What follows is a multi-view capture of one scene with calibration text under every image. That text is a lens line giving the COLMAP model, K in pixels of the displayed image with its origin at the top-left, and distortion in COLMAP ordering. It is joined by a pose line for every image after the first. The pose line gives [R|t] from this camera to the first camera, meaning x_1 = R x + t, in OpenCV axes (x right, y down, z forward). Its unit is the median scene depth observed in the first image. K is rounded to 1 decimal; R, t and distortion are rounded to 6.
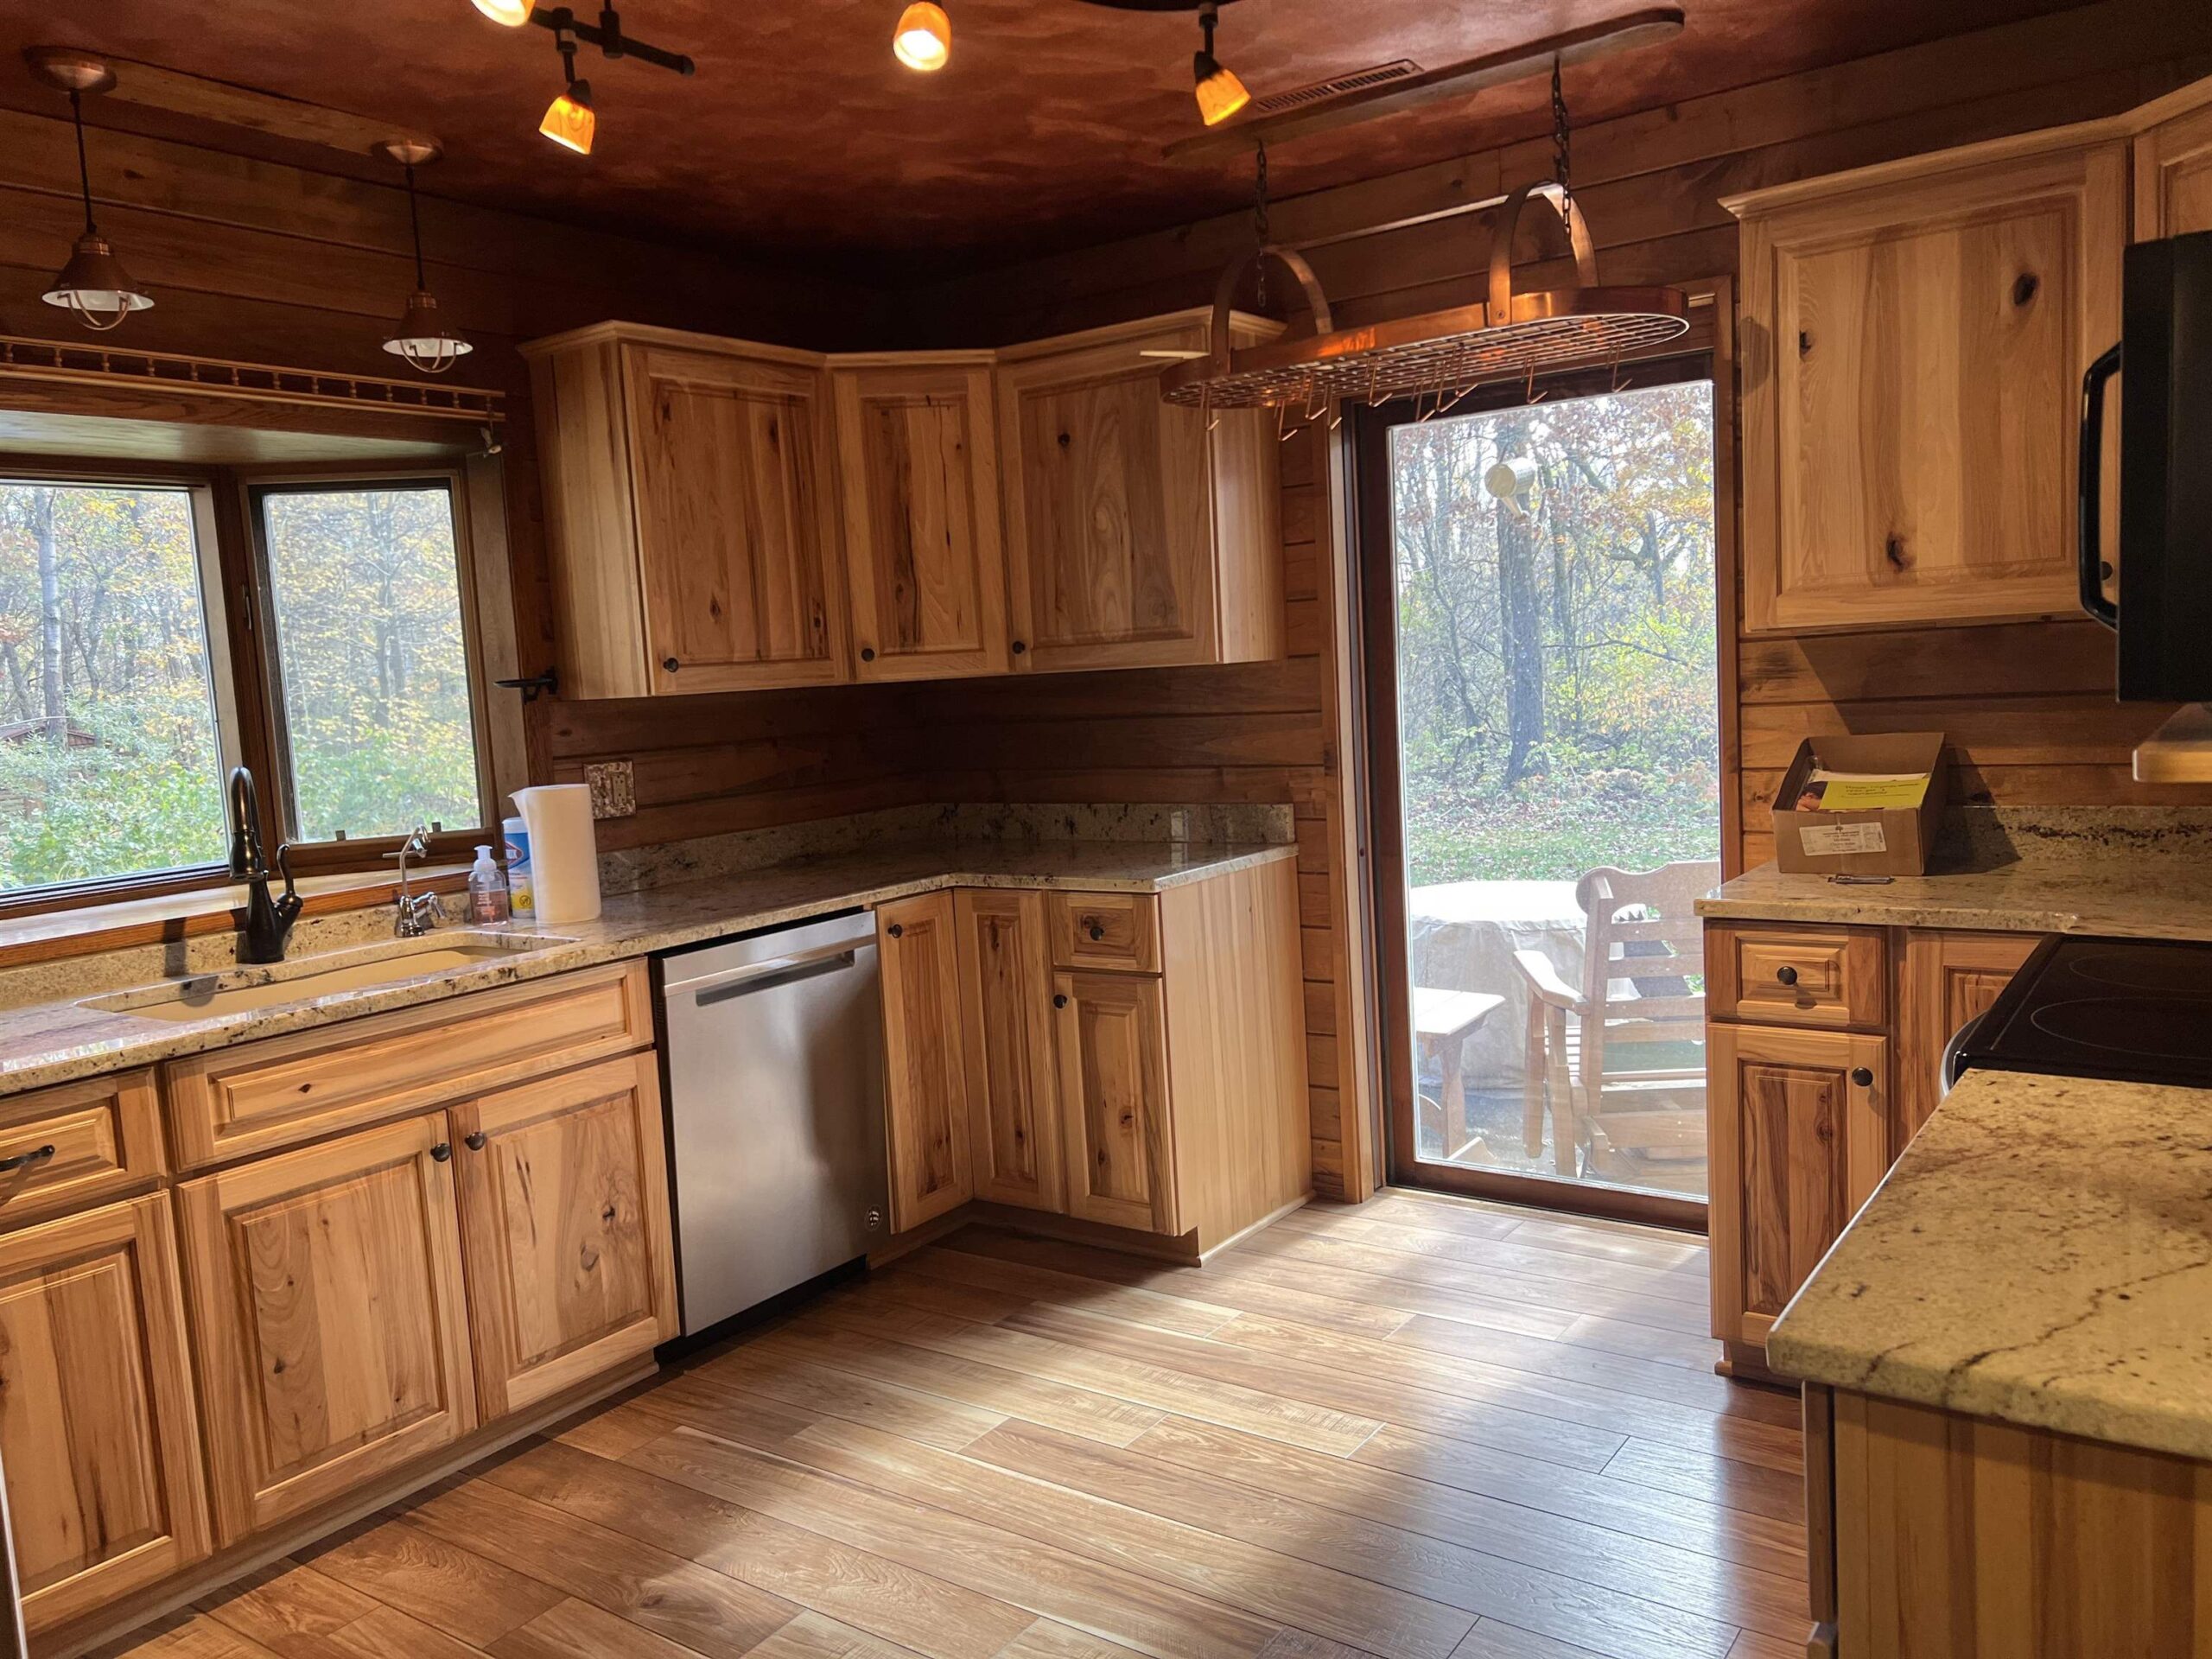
lens RADIAL K [[1652.4, 0, 1104.2], [0, 1652.4, 826.0], [0, 0, 1]] dist [0.029360, -0.035318]
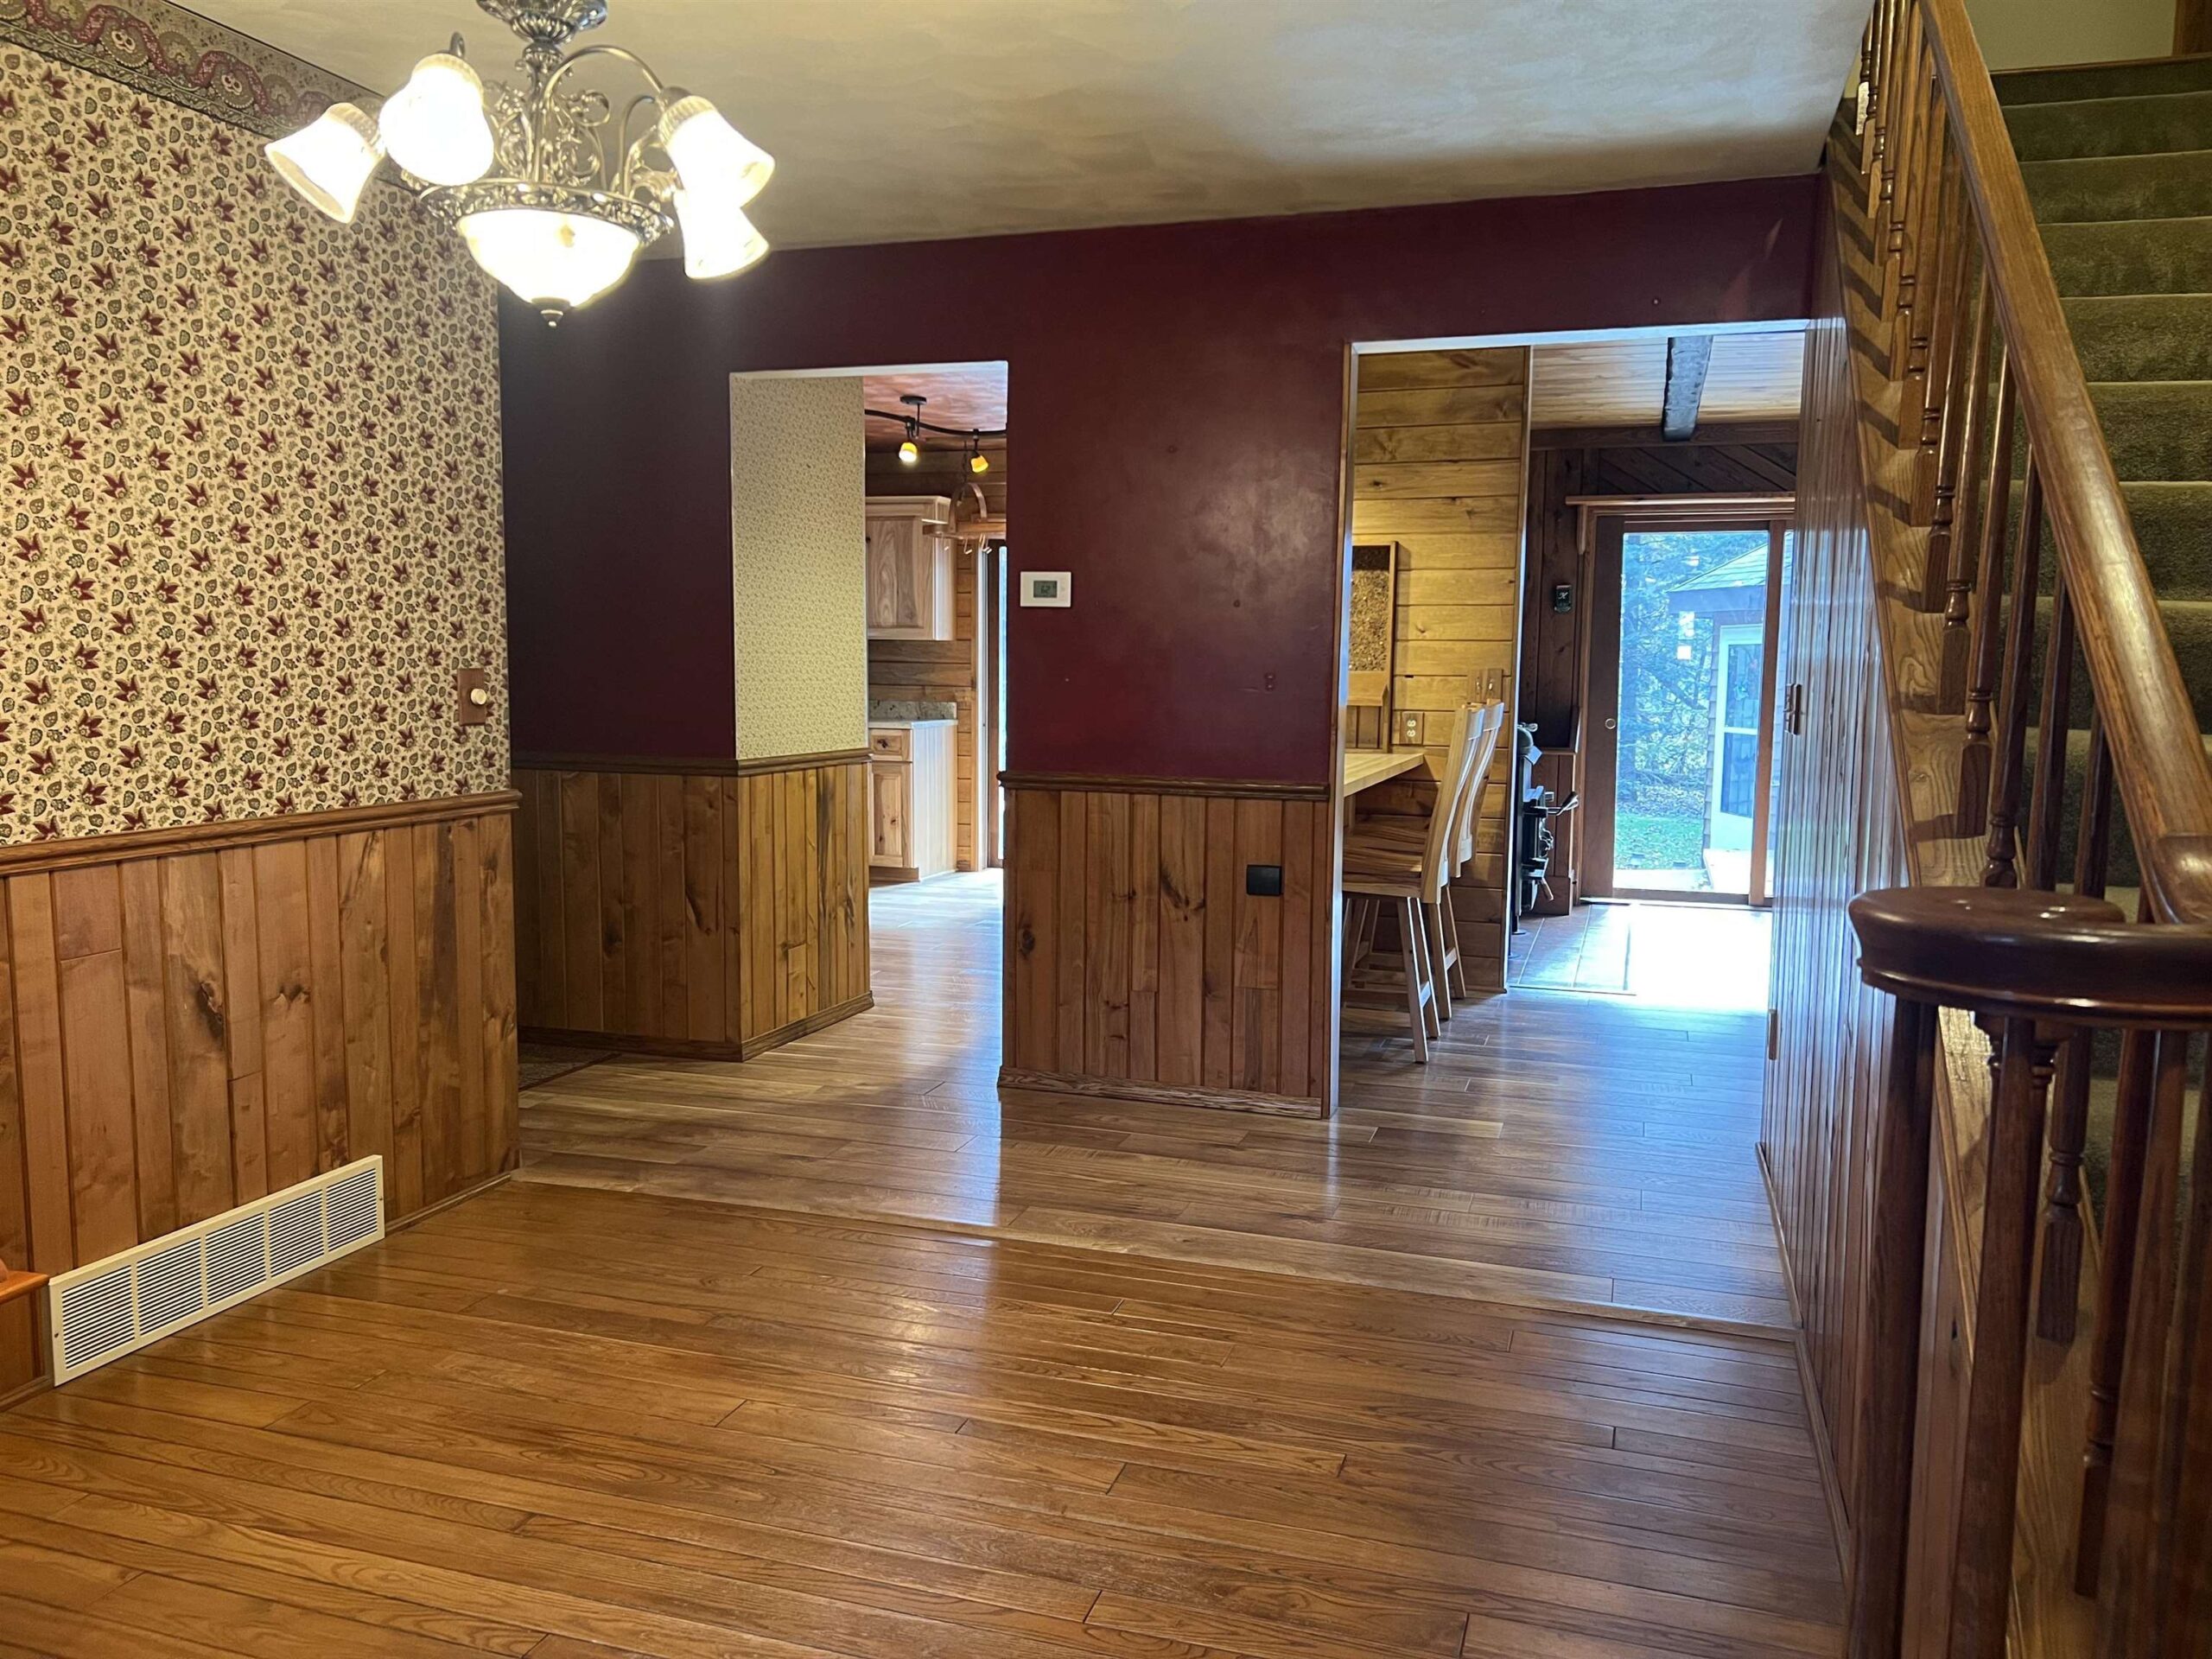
lens RADIAL K [[1652.4, 0, 1110.7], [0, 1652.4, 833.0], [0, 0, 1]] dist [0.029360, -0.035318]
pose [[0.951196, 0.035614, 0.306524, -0.386538], [-0.036138, 0.999339, -0.003968, 0.171502], [-0.306463, -0.007303, 0.951855, -1.289029]]
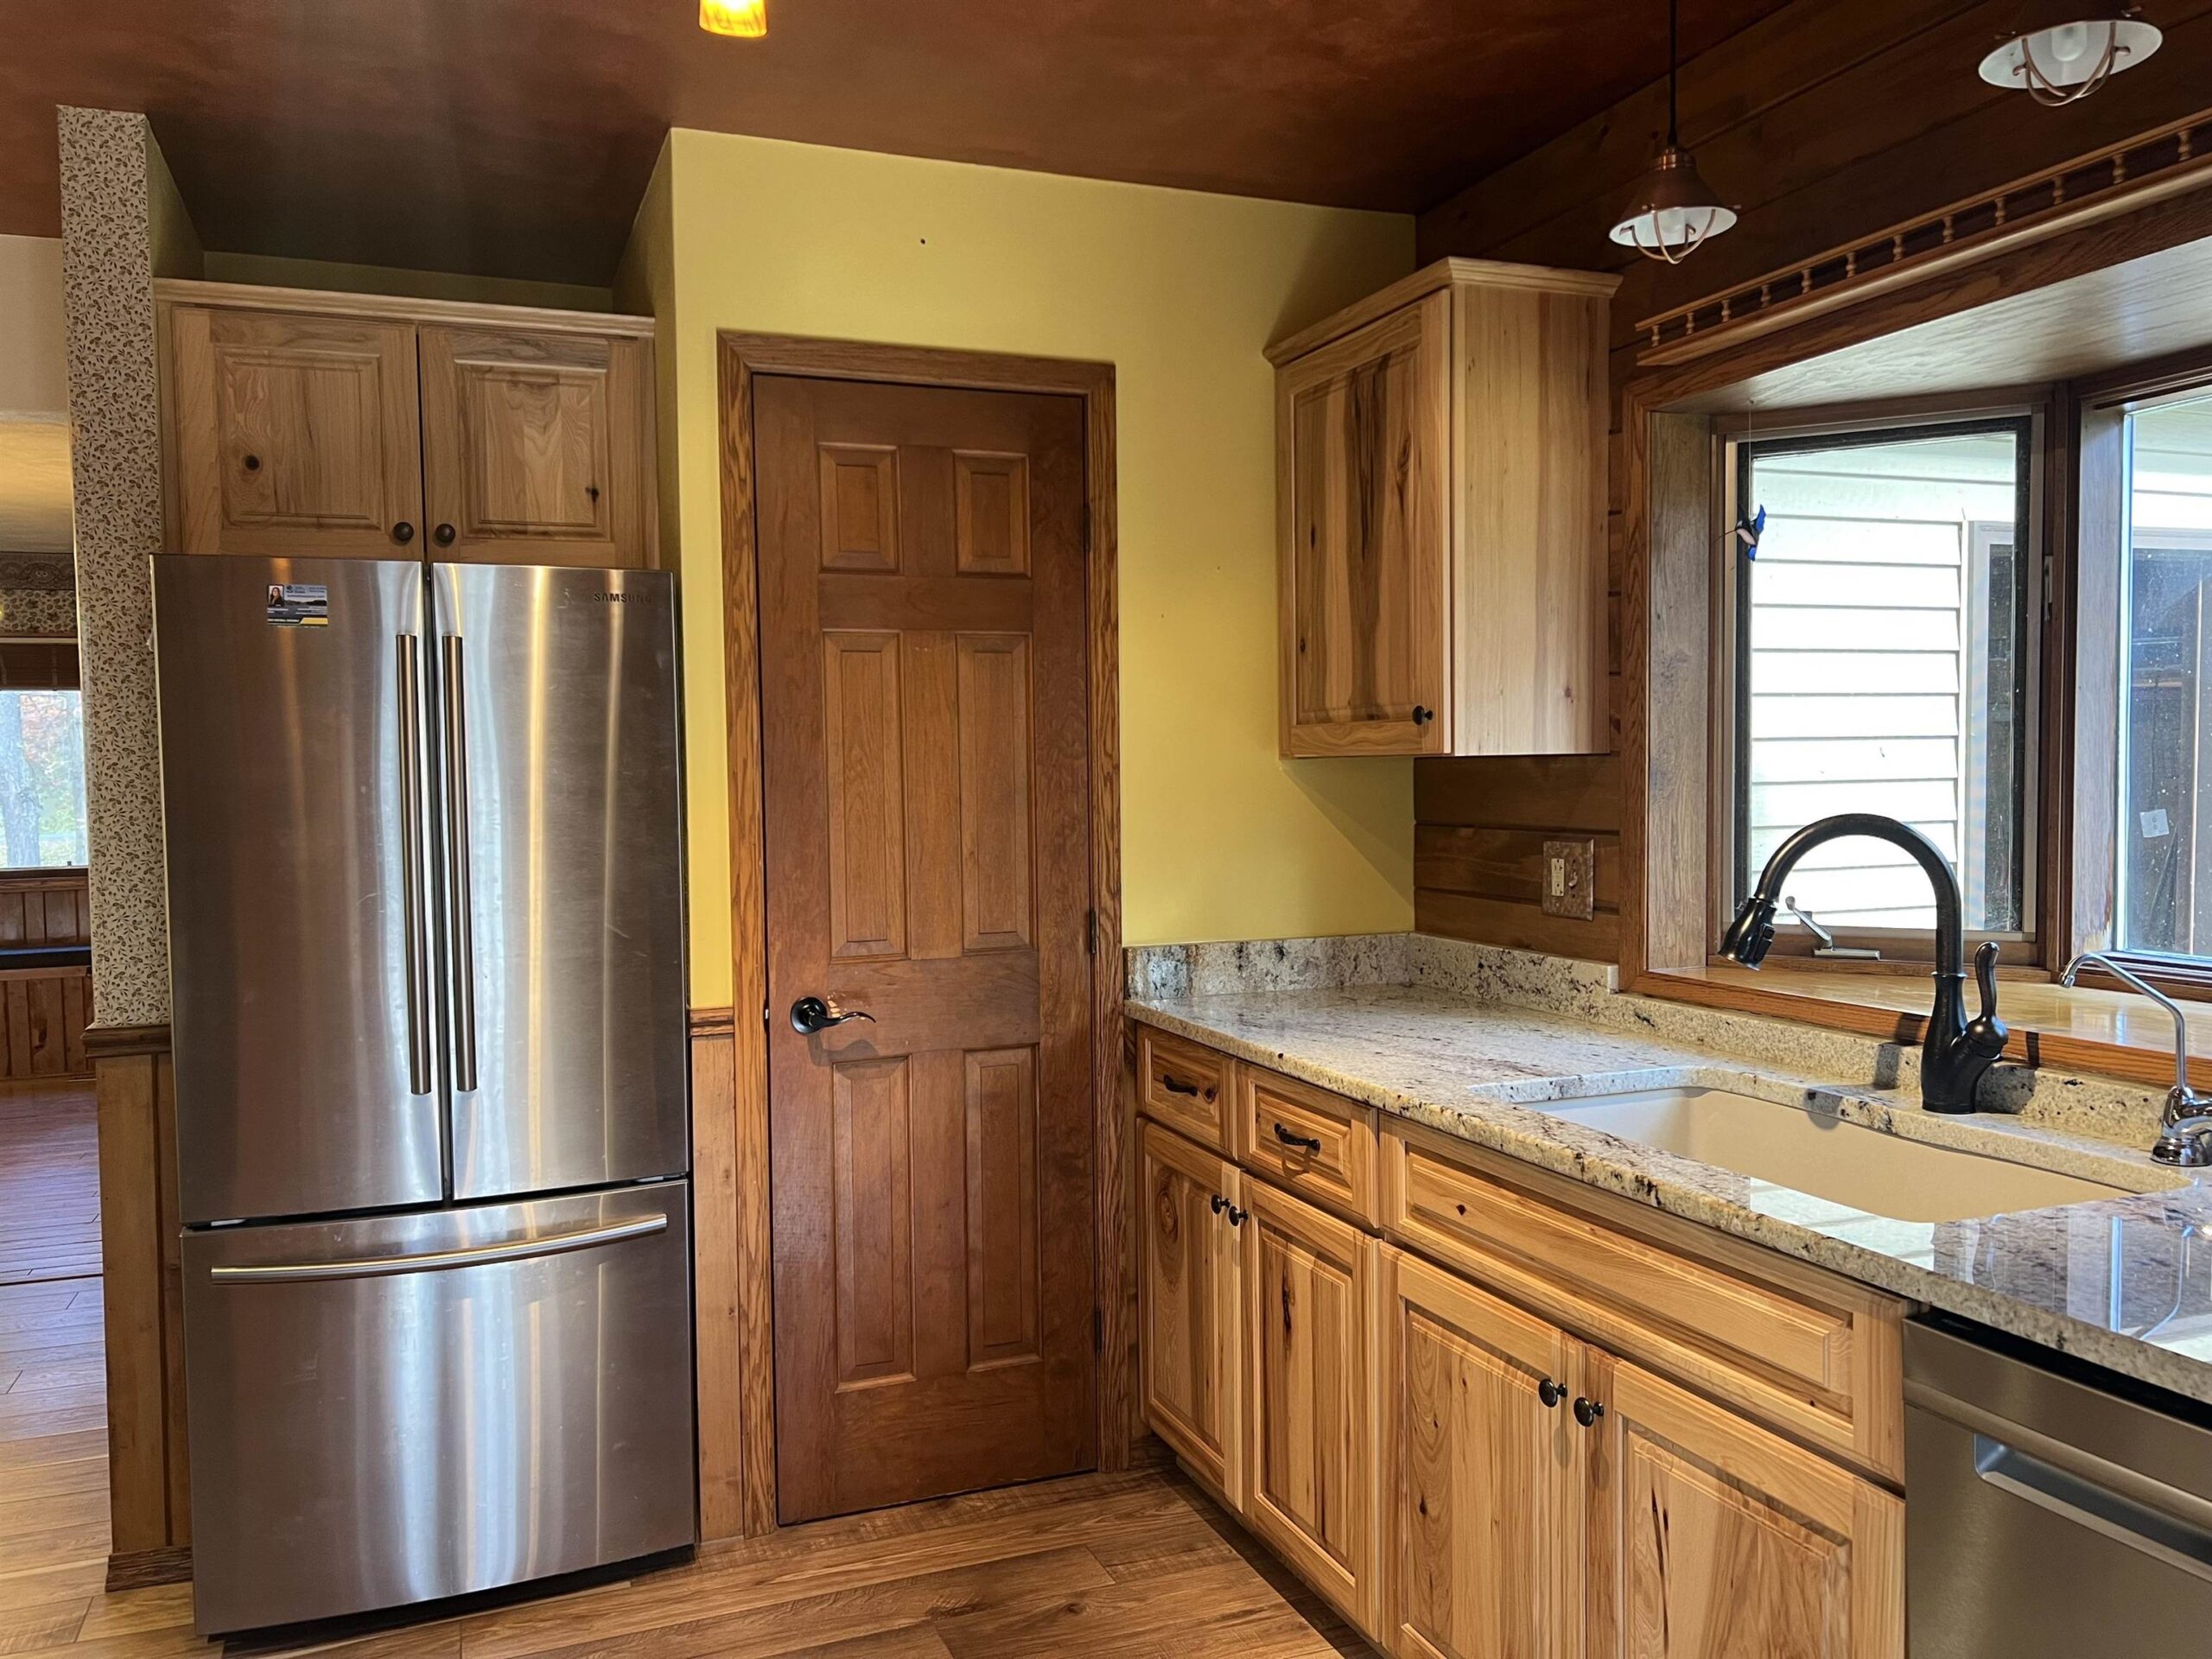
lens RADIAL K [[1652.4, 0, 1101.4], [0, 1652.4, 843.8], [0, 0, 1]] dist [0.029360, -0.035318]
pose [[-0.536156, 0.105864, -0.837454, 0.297567], [-0.040543, 0.987730, 0.150817, -0.146586], [0.843145, 0.114815, -0.525285, 1.409322]]
